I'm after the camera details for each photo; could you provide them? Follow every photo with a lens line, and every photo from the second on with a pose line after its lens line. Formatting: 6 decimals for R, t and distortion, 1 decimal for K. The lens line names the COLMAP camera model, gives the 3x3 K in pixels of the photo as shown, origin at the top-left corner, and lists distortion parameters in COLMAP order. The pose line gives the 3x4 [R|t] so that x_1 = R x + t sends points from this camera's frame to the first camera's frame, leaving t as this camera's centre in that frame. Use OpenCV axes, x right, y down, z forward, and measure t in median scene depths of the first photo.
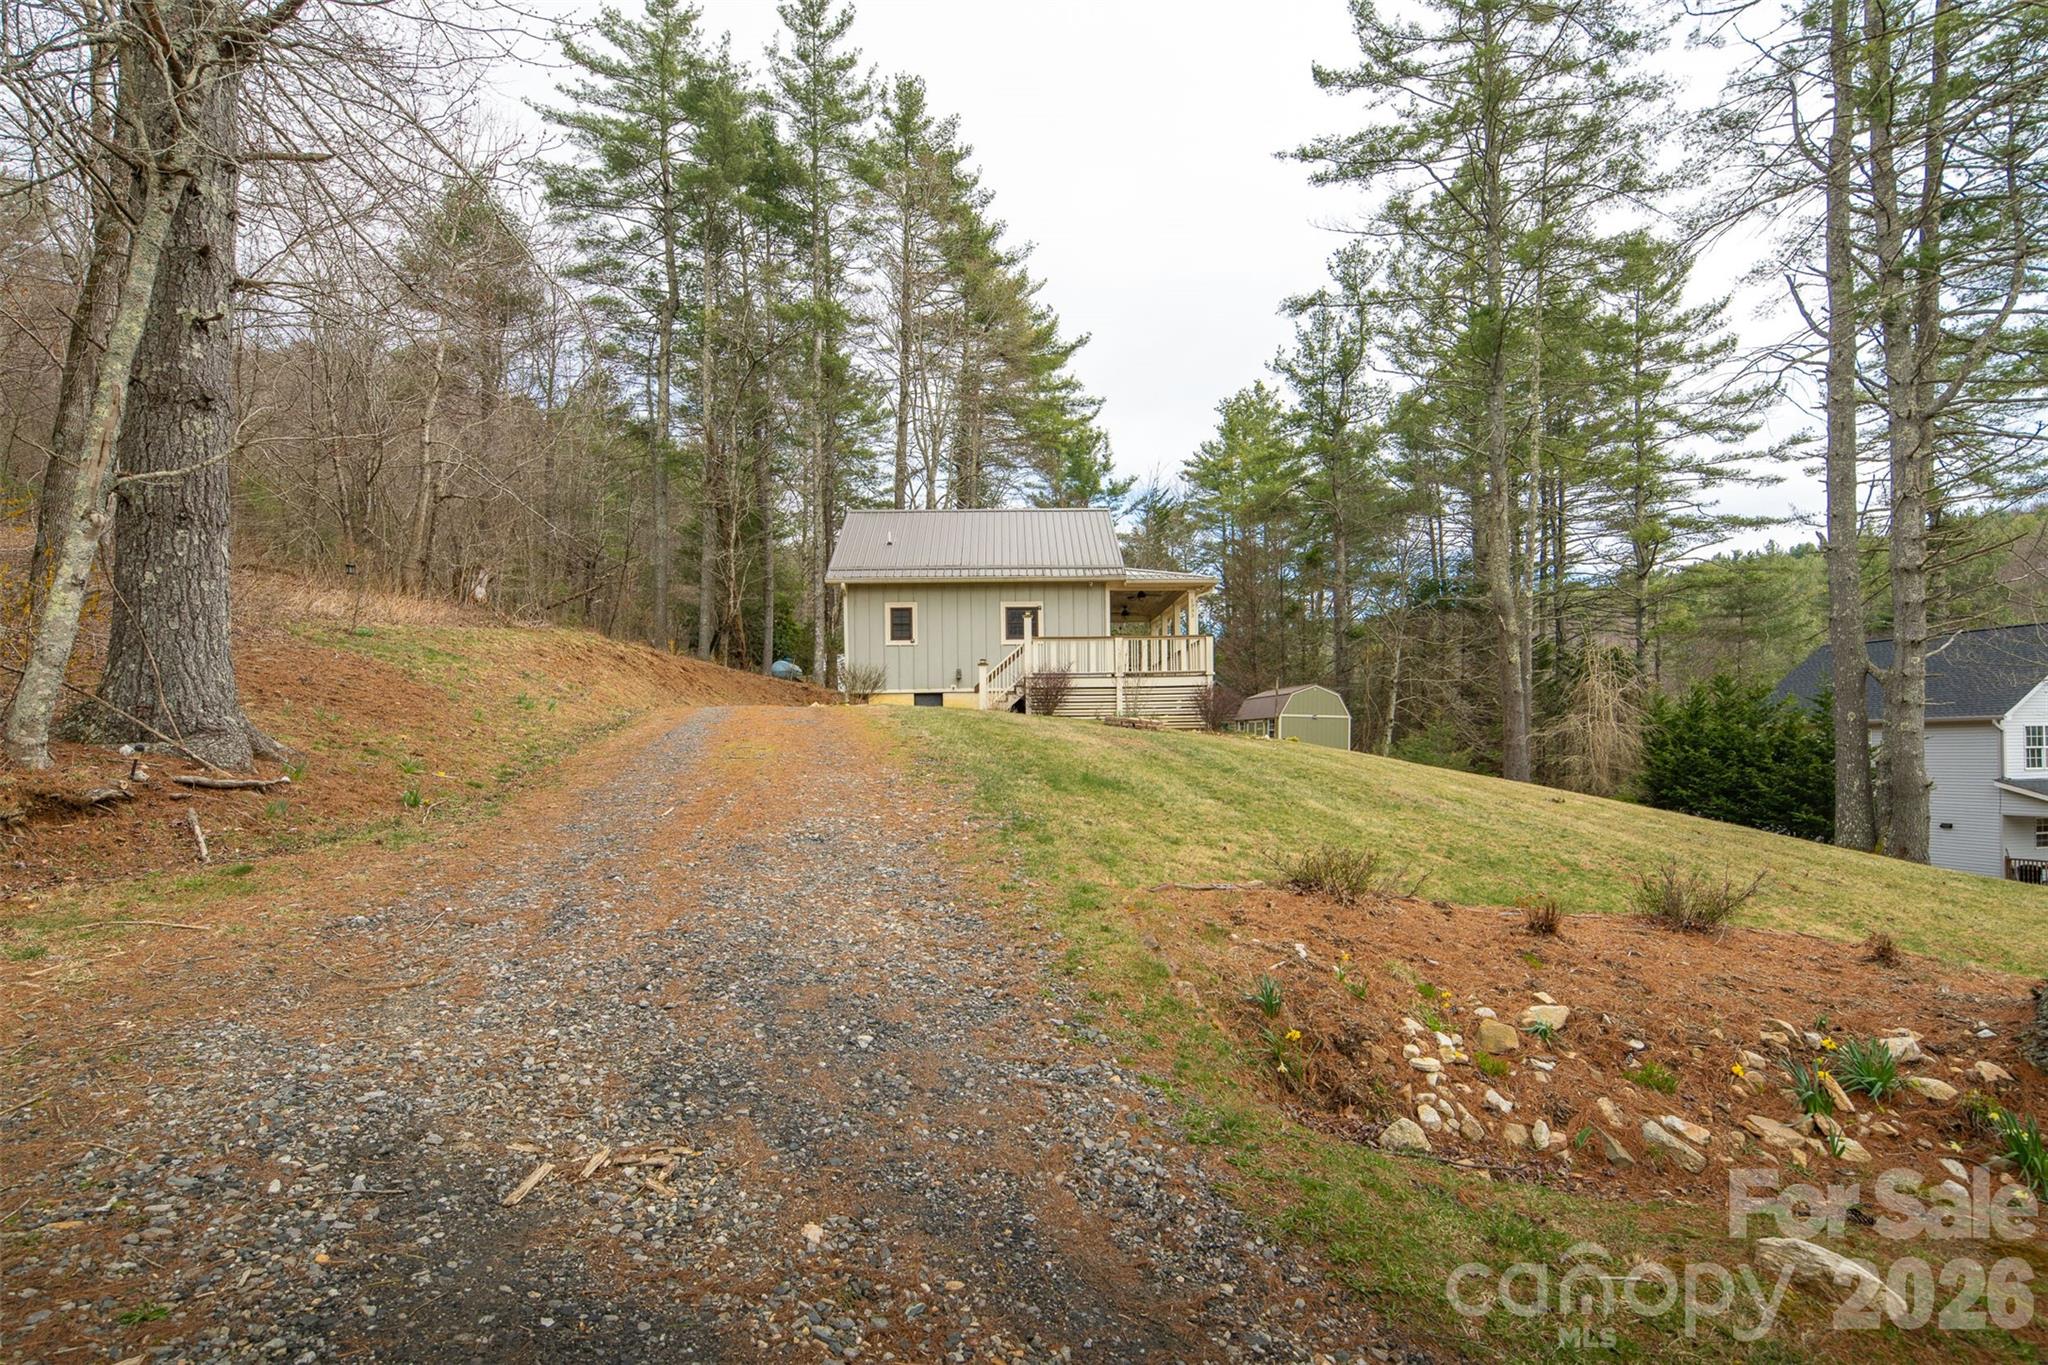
lens RADIAL K [[1014.1, 0, 1057.0], [0, 1014.1, 746.8], [0, 0, 1]] dist [0.004938, -0.004332]
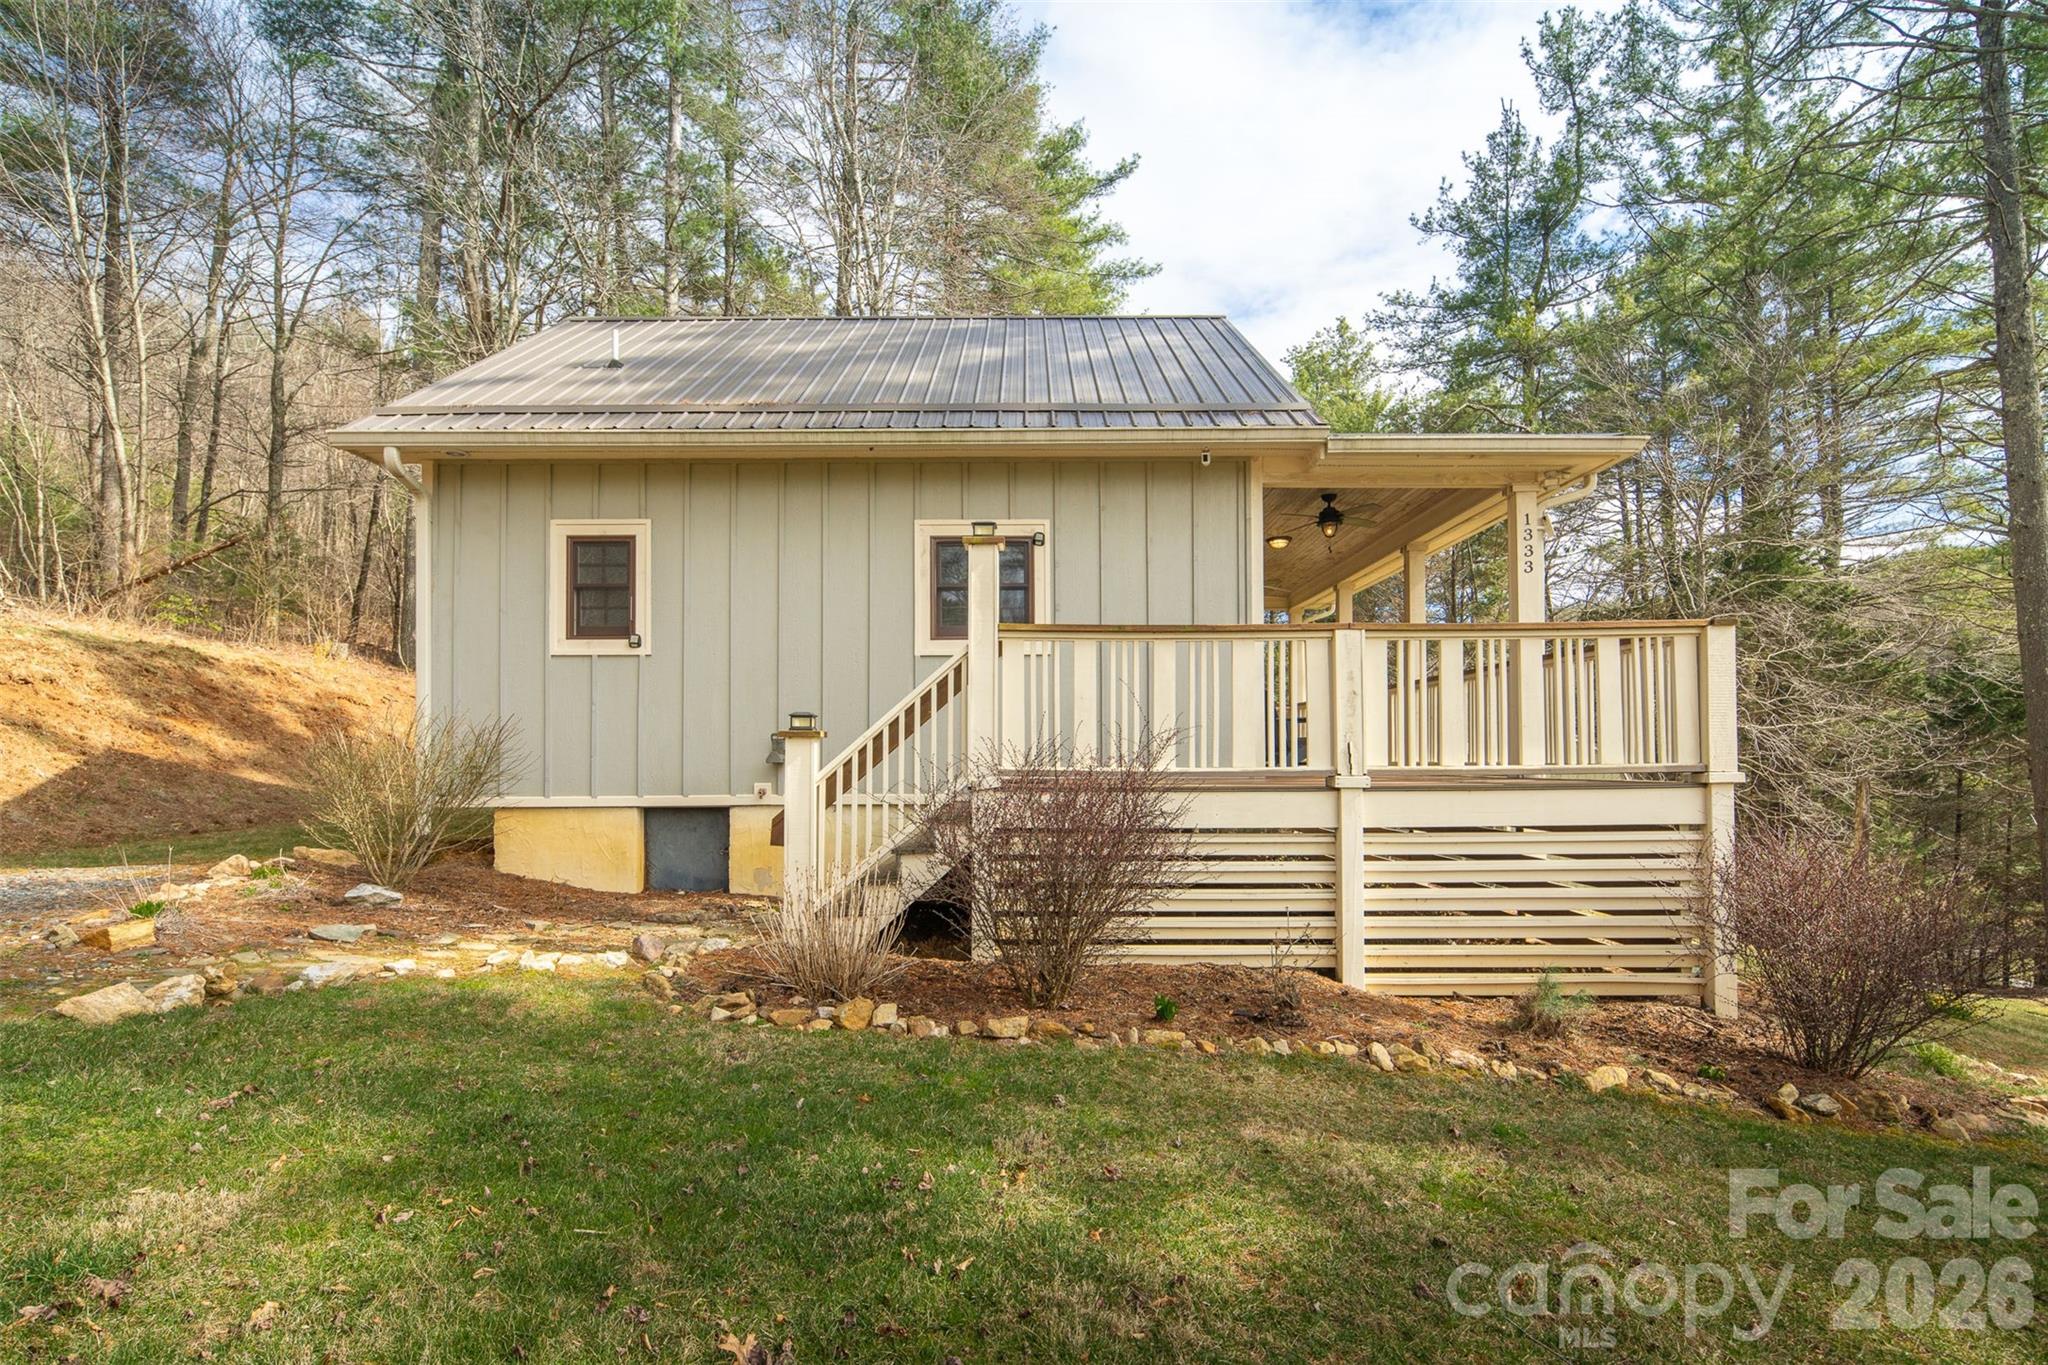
lens RADIAL K [[1014.1, 0, 1003.2], [0, 1014.1, 745.9], [0, 0, 1]] dist [0.004938, -0.004332]
pose [[0.997695, 0.012475, -0.066702, -0.004857], [-0.013395, 0.999821, -0.013355, -0.050610], [0.066523, 0.014218, 0.997684, 0.507154]]
